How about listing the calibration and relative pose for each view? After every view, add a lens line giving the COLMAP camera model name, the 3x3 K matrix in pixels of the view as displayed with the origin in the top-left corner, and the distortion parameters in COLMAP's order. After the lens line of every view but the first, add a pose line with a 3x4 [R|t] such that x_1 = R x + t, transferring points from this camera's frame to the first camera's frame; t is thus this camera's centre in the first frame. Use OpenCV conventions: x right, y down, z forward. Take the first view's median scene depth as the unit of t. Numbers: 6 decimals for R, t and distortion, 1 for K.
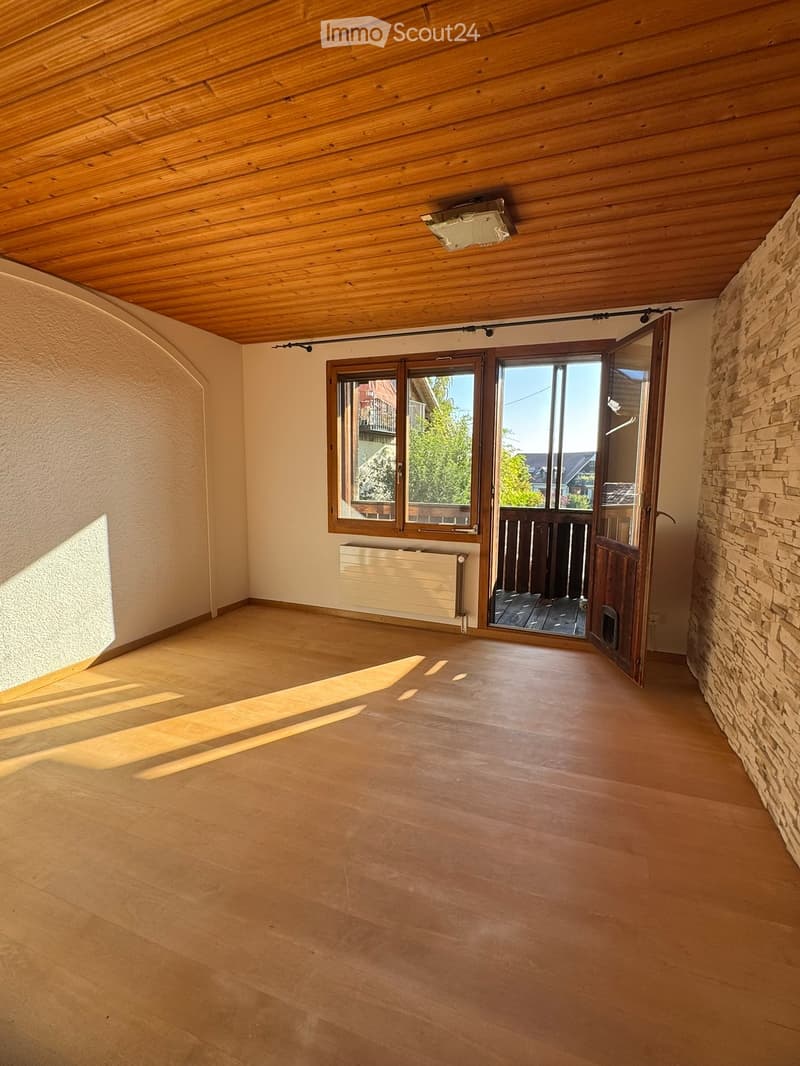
lens RADIAL K [[502.2, 0, 400.0], [0, 502.2, 533.0], [0, 0, 1]] dist [0.000943, -0.000196]
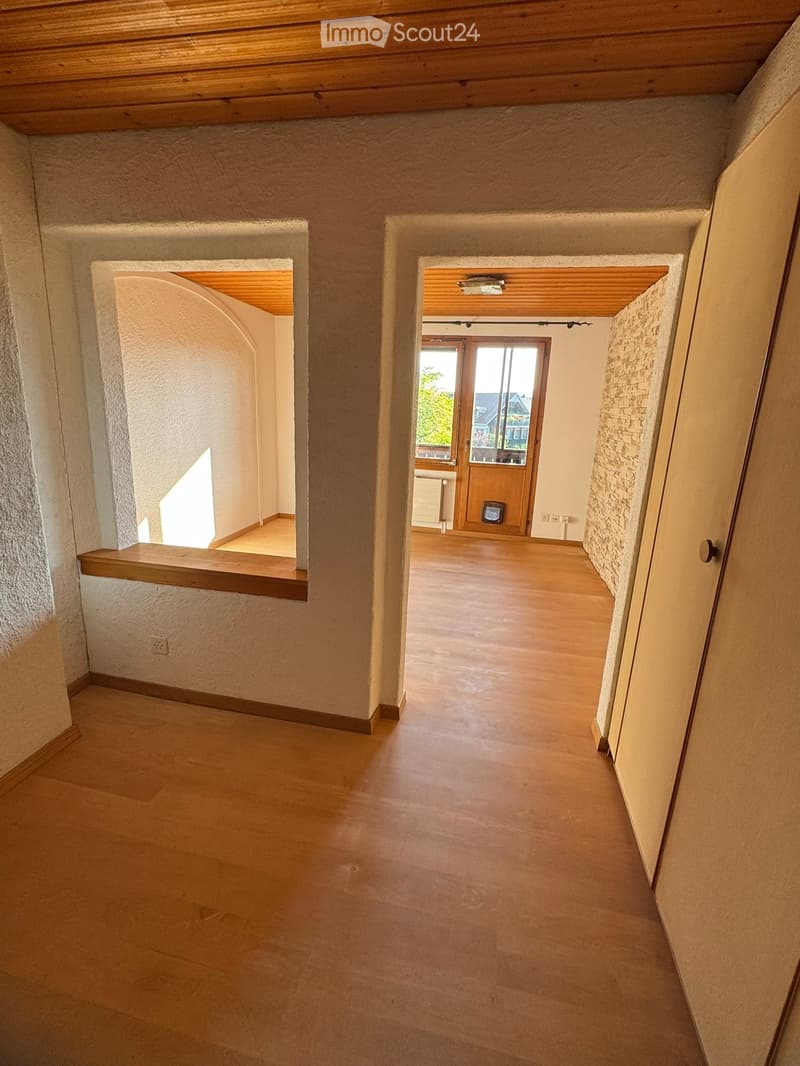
lens RADIAL K [[502.2, 0, 400.0], [0, 502.2, 533.0], [0, 0, 1]] dist [0.000943, -0.000196]
pose [[0.988130, -0.008887, 0.153360, -0.258440], [-0.010136, 0.992378, 0.122817, 0.021783], [-0.153283, -0.122913, 0.980508, -0.487677]]
